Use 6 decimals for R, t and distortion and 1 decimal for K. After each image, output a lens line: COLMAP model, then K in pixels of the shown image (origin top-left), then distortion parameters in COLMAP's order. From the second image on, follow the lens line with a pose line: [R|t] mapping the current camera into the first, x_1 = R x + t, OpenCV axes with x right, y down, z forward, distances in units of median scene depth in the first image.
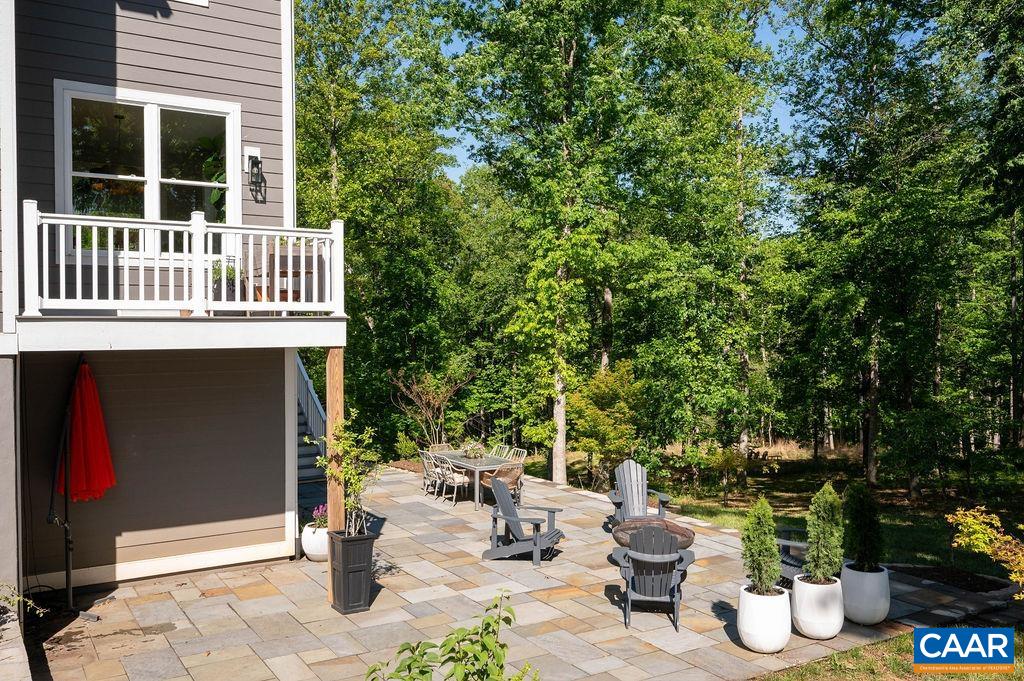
lens RADIAL K [[843.2, 0, 510.0], [0, 843.2, 339.3], [0, 0, 1]] dist [-0.046206, -0.004946]
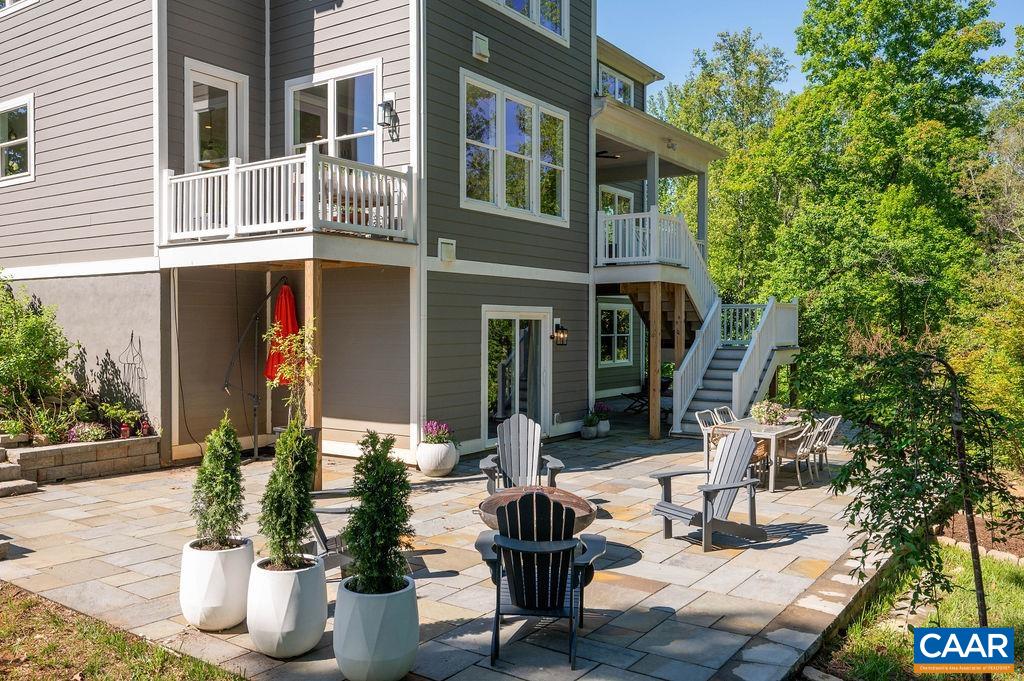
lens RADIAL K [[843.2, 0, 511.7], [0, 843.2, 337.0], [0, 0, 1]] dist [-0.046206, -0.004946]
pose [[0.392847, 0.018423, -0.919419, 0.881991], [-0.018348, 0.999757, 0.012193, 0.089858], [0.919421, 0.012080, 0.393090, 0.787572]]
